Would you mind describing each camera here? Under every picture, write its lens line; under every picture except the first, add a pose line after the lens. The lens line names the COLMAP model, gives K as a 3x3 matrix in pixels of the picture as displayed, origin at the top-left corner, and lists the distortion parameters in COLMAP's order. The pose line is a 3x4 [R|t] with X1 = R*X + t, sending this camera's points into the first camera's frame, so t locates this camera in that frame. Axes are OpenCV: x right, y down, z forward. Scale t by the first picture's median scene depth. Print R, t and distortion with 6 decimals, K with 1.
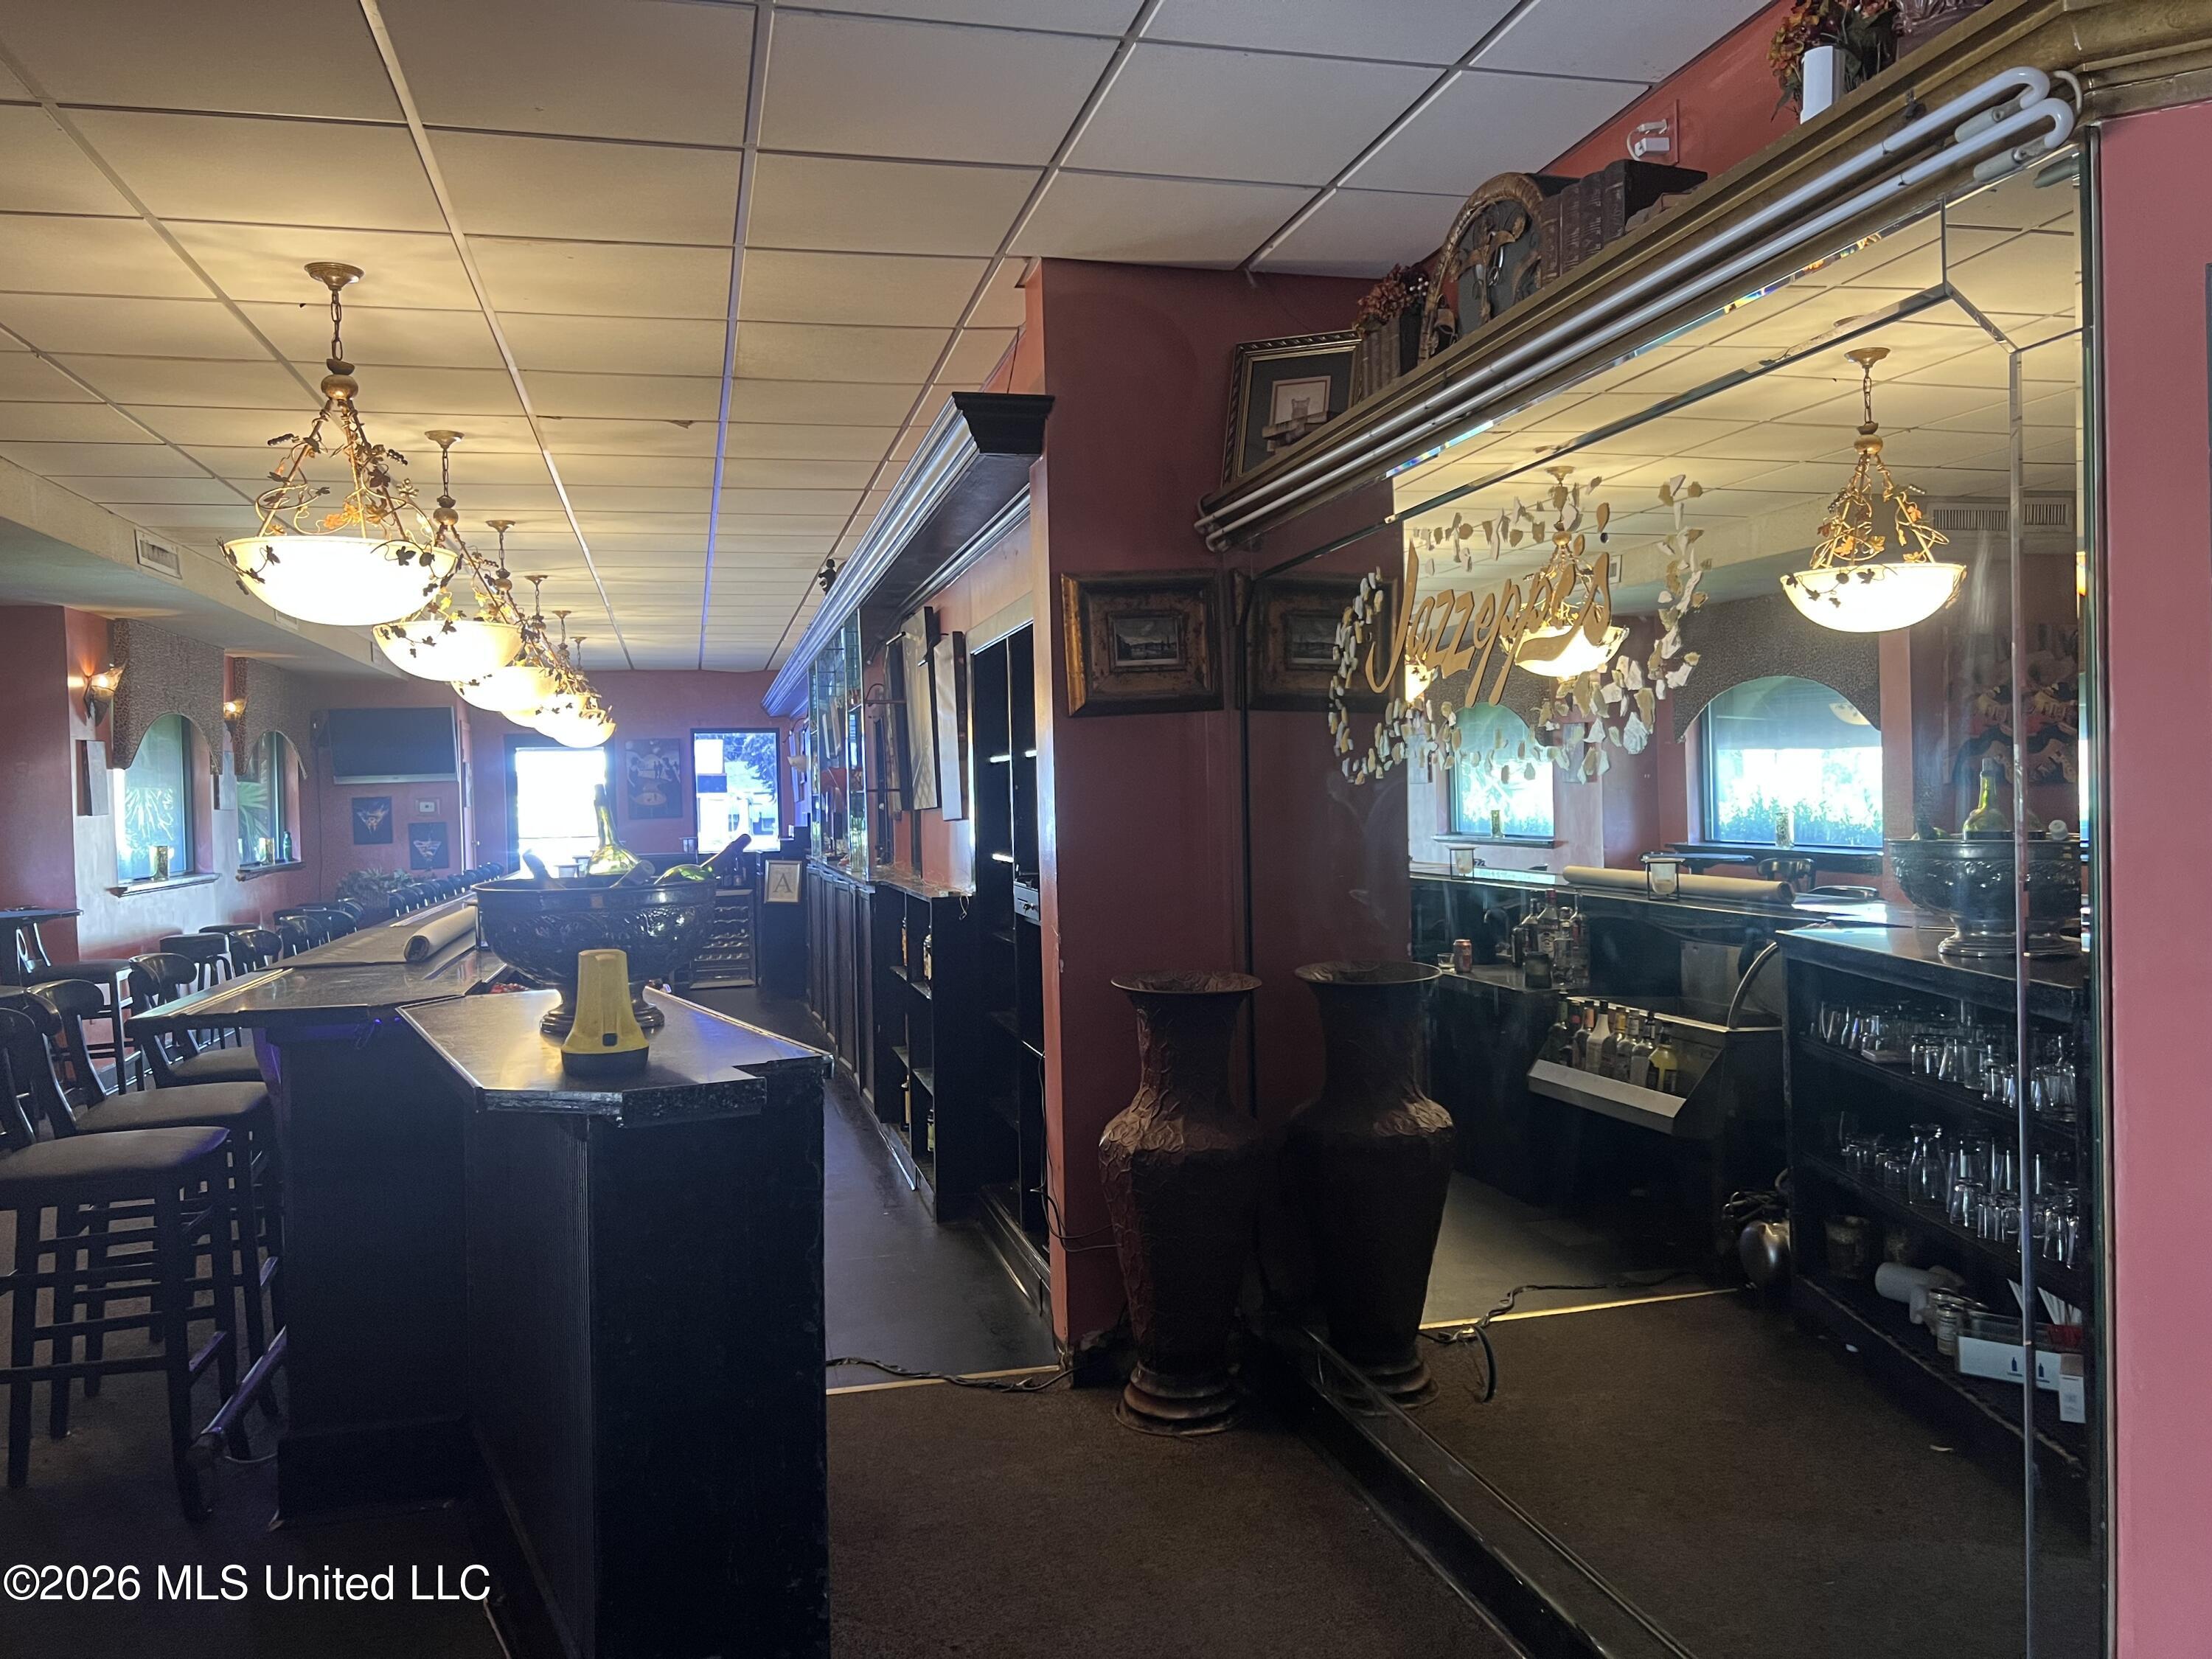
lens RADIAL K [[1659.1, 0, 1093.2], [0, 1659.1, 827.4], [0, 0, 1]] dist [0.061256, -0.071609]
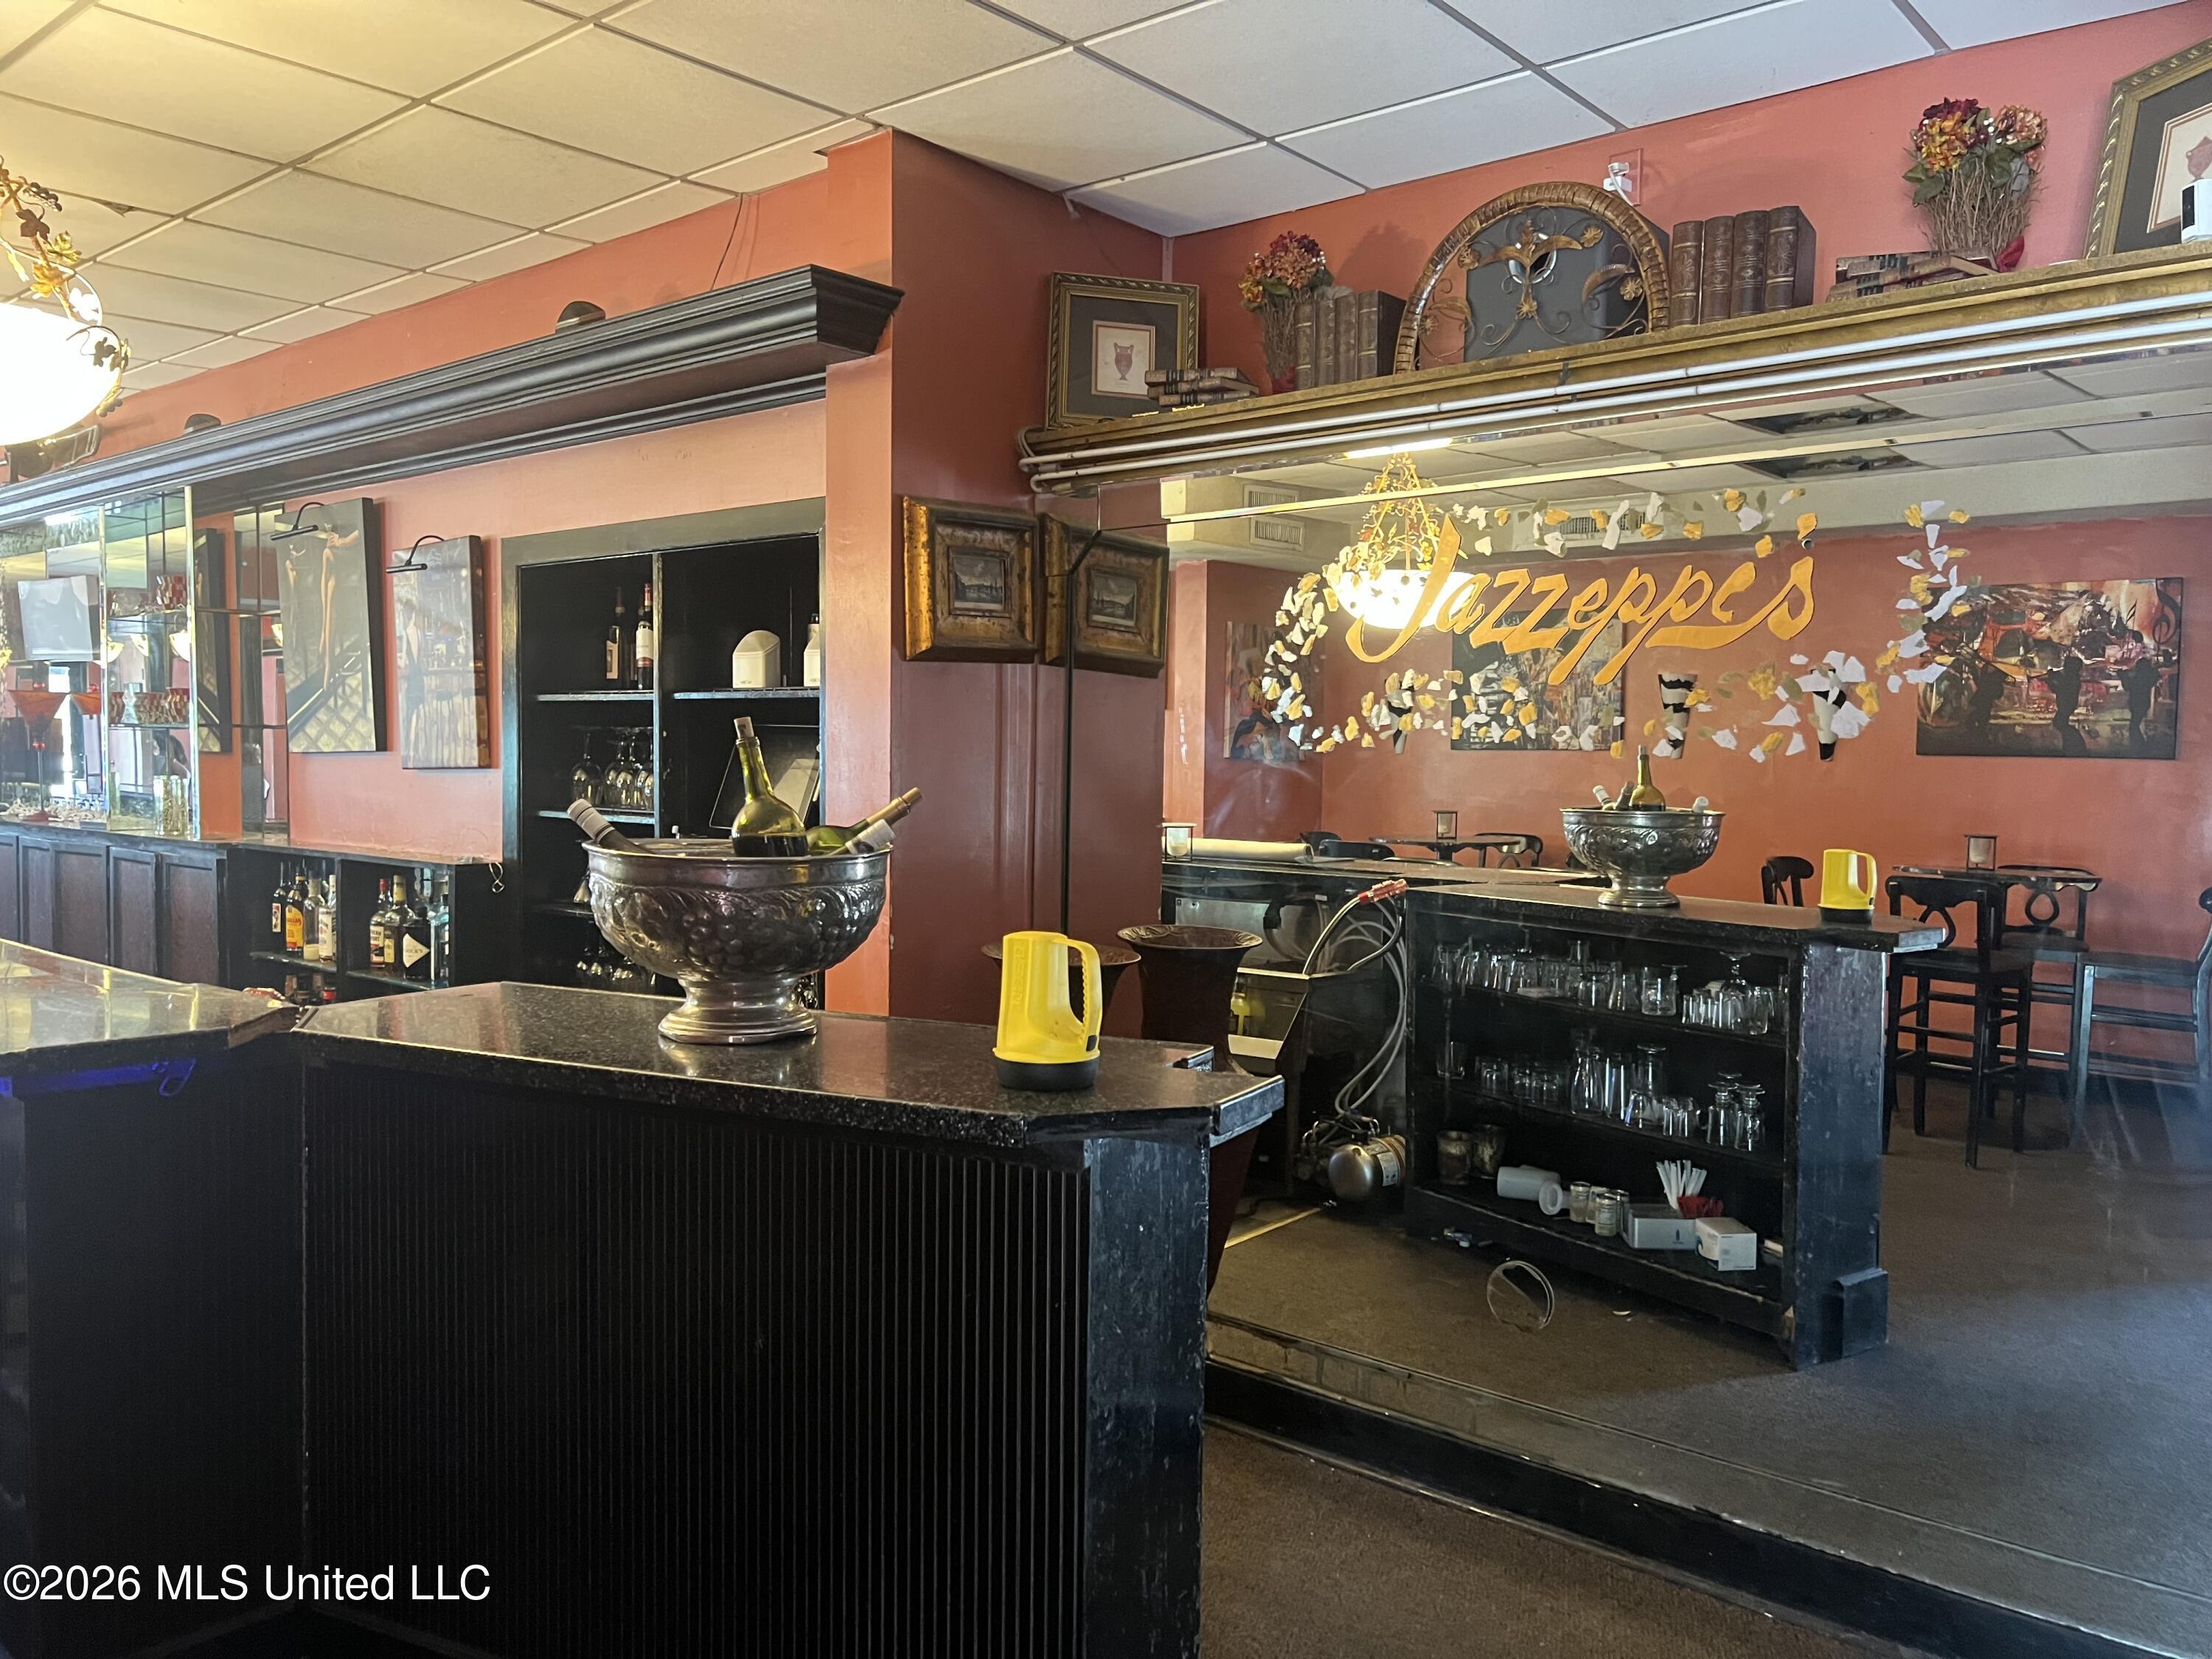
lens RADIAL K [[1659.1, 0, 1119.2], [0, 1659.1, 841.4], [0, 0, 1]] dist [0.061256, -0.071609]
pose [[0.813461, 0.001850, 0.581617, -0.389804], [-0.021088, 0.999431, 0.026314, 0.003495], [-0.581237, -0.033670, 0.813037, 0.186806]]
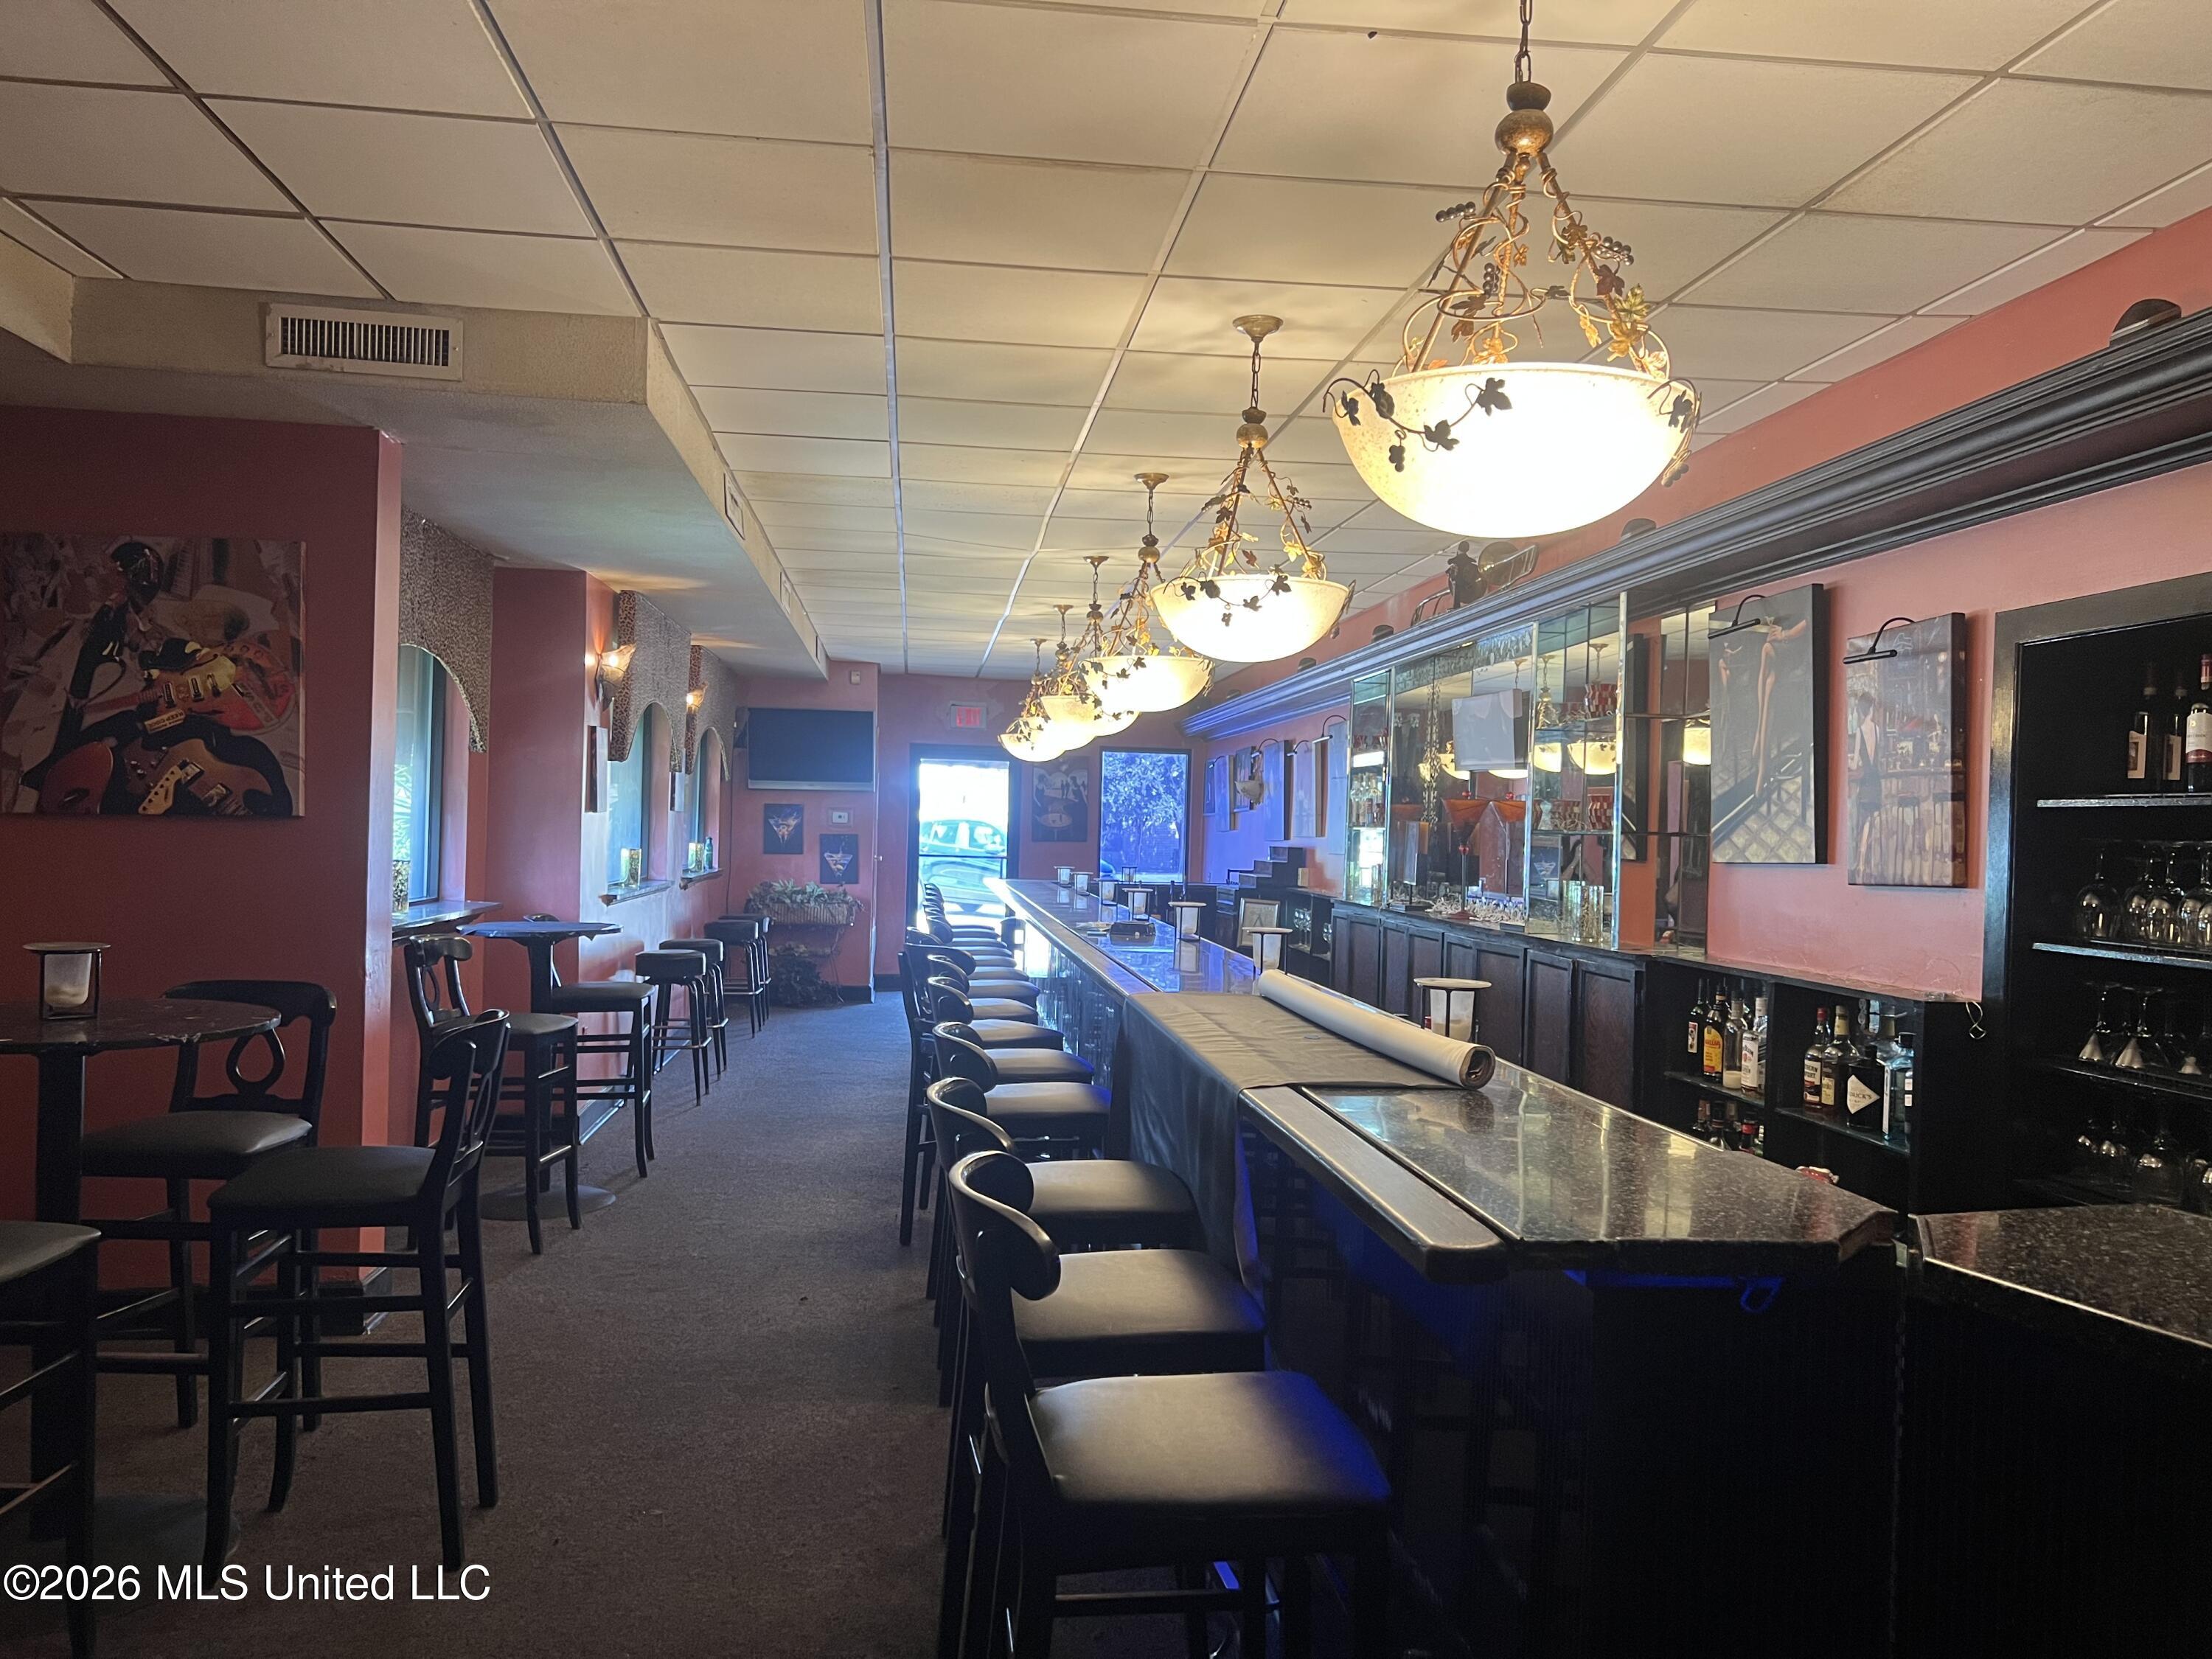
lens RADIAL K [[1659.1, 0, 1108.9], [0, 1659.1, 835.5], [0, 0, 1]] dist [0.061256, -0.071609]
pose [[0.990178, 0.051184, -0.130109, -0.432244], [-0.053006, 0.998538, -0.010572, -0.000654], [0.129378, 0.017364, 0.991443, 0.341882]]
